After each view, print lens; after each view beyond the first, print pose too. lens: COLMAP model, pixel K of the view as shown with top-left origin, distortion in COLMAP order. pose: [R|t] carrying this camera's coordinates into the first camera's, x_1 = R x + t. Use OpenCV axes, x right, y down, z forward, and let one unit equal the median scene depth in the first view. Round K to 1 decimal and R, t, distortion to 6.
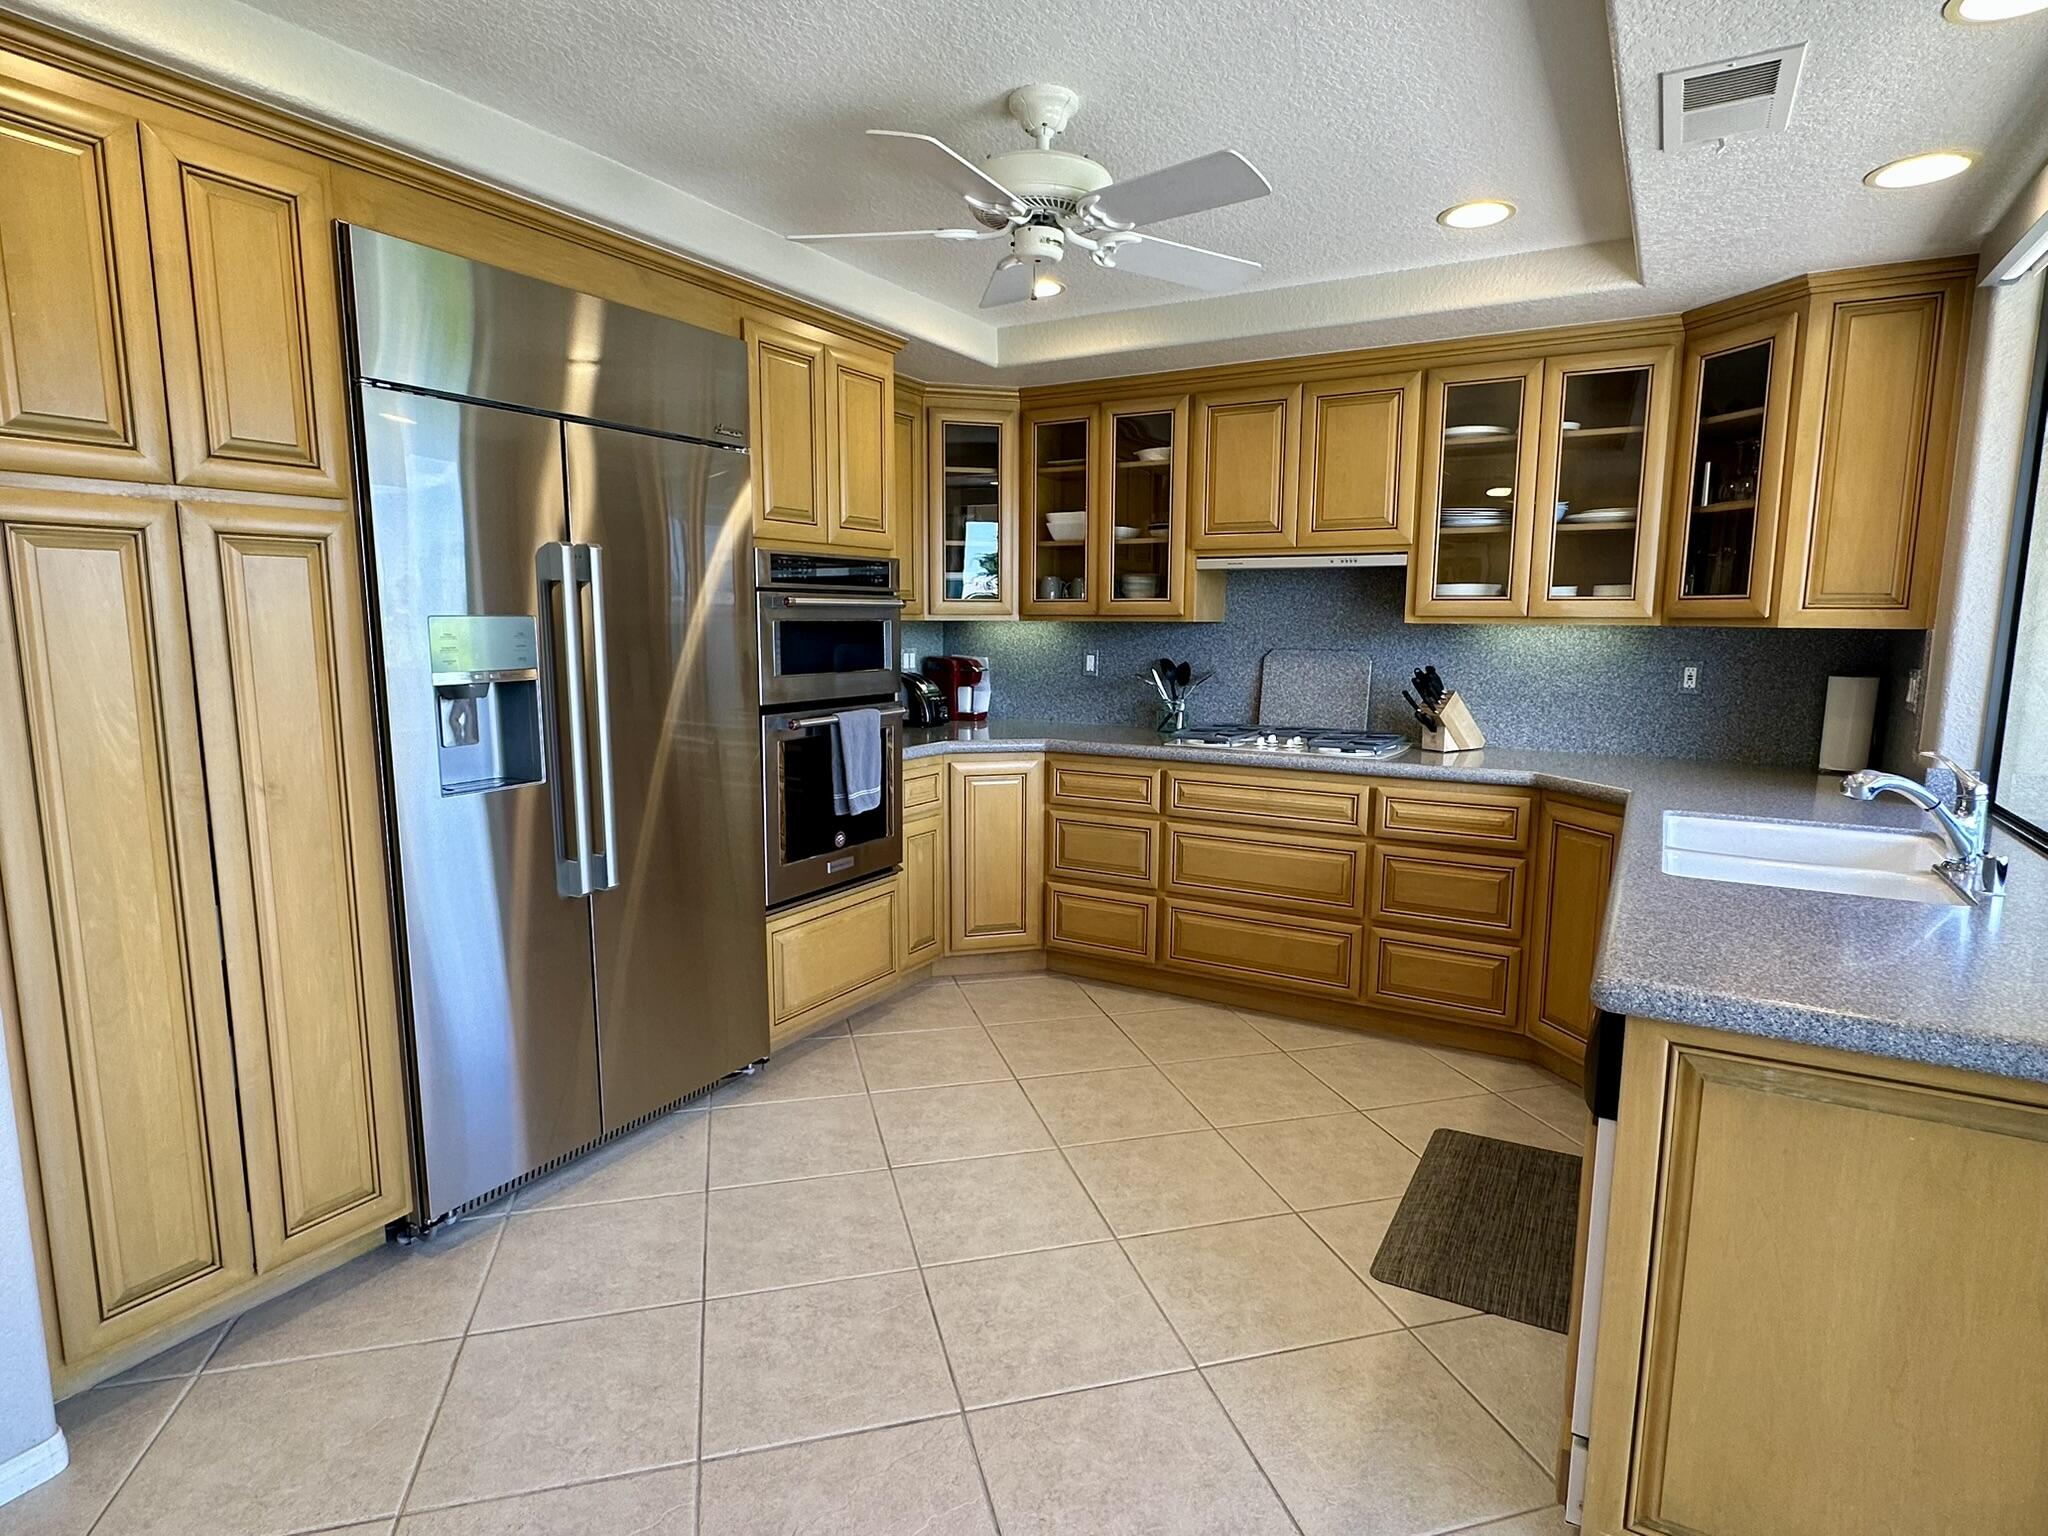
lens RADIAL K [[1106.1, 0, 1026.4], [0, 1106.1, 770.3], [0, 0, 1]] dist [-0.007023, 0.007245]
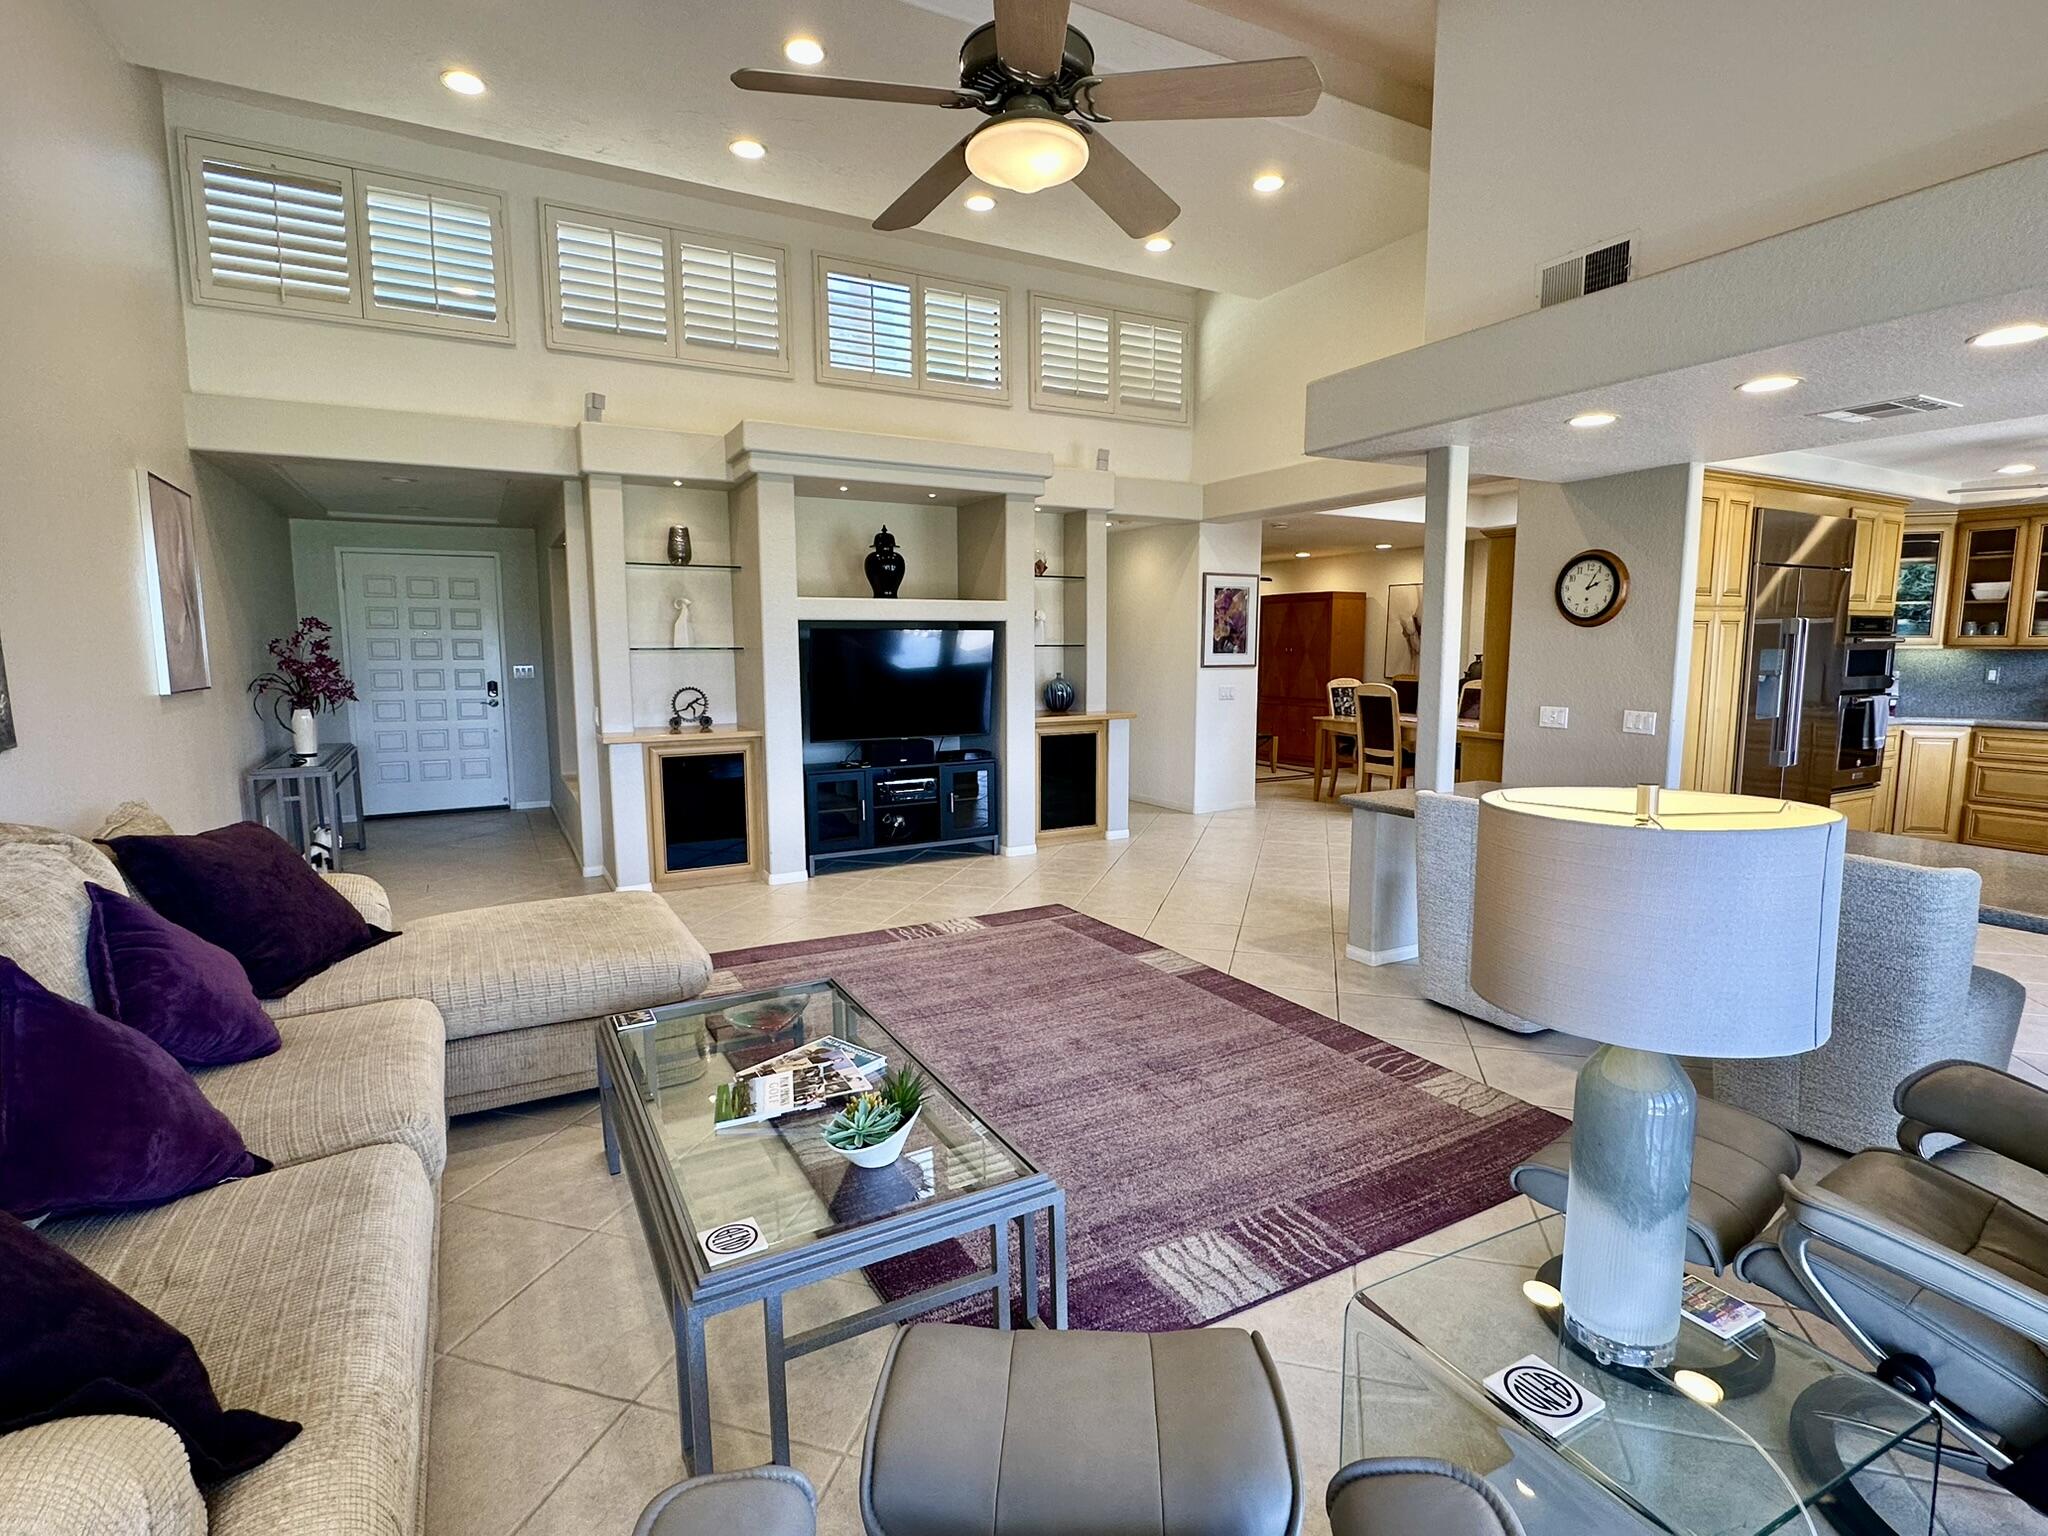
lens RADIAL K [[997.1, 0, 1020.5], [0, 997.1, 769.2], [0, 0, 1]] dist [0.003282, 0.000298]
pose [[0.859578, 0.054811, -0.508056, -0.444311], [-0.063201, 0.998001, 0.000737, 0.136641], [0.507081, 0.031476, 0.861323, -1.029329]]
